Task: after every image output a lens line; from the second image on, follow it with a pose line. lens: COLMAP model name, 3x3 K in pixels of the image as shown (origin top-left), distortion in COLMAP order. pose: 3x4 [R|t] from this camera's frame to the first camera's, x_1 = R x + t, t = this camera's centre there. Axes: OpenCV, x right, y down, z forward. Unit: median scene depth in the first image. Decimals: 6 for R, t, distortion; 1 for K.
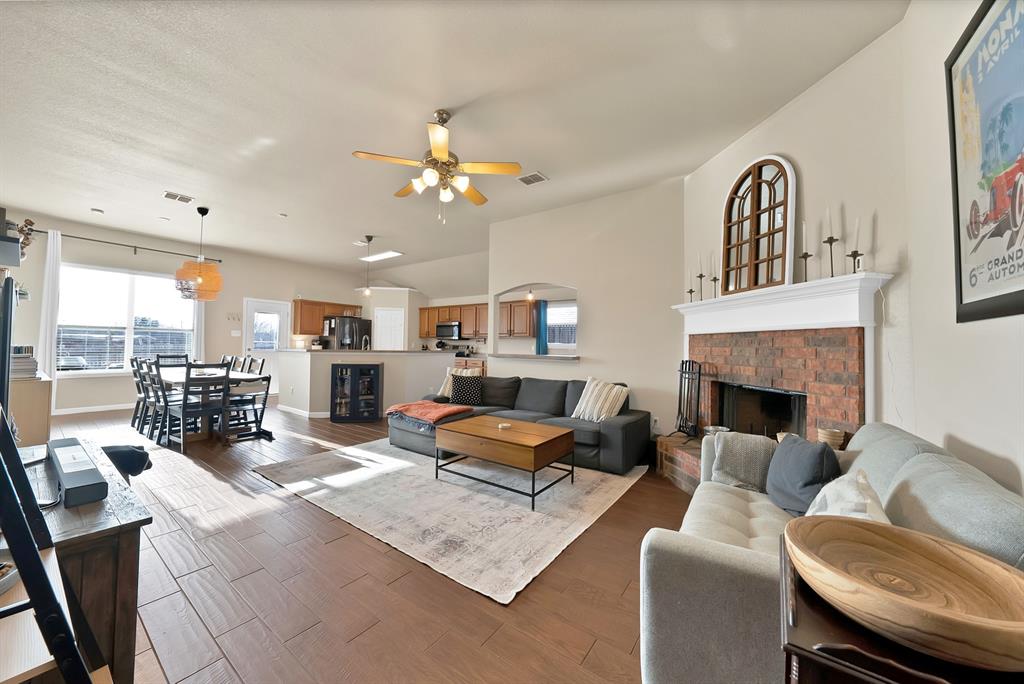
lens RADIAL K [[366.4, 0, 516.6], [0, 366.4, 336.7], [0, 0, 1]] dist [-0.015958, 0.001817]
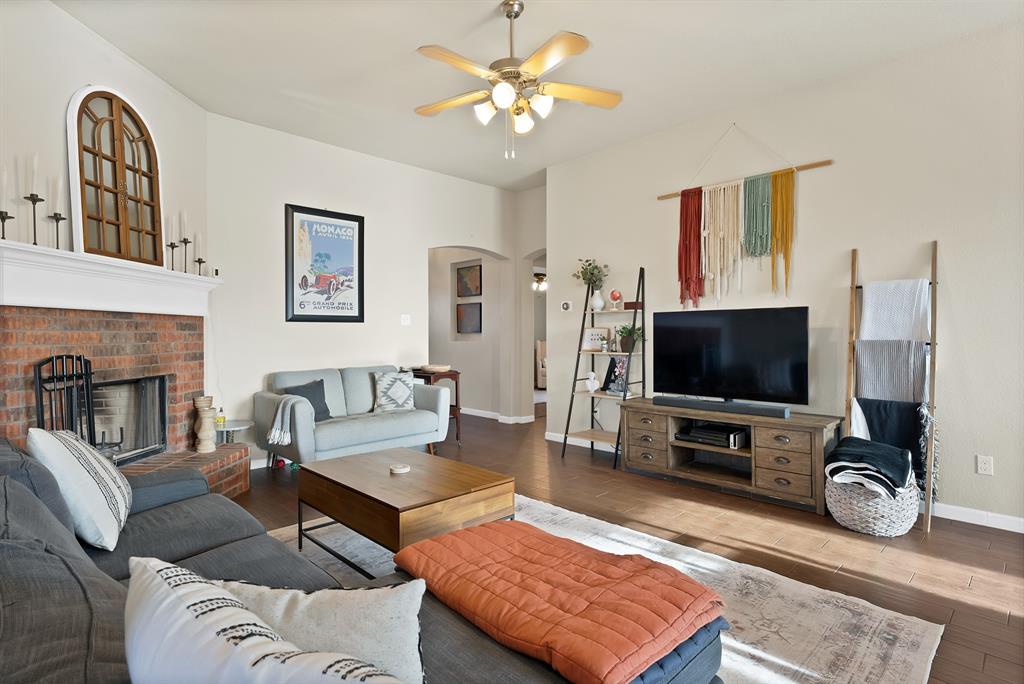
lens RADIAL K [[516.8, 0, 519.1], [0, 516.8, 336.2], [0, 0, 1]] dist [0.005468, 0.000823]
pose [[-0.983238, -0.012376, 0.181907, -0.159099], [-0.016236, 0.999673, -0.019745, 0.018068], [-0.181603, -0.022367, -0.983118, 0.774876]]
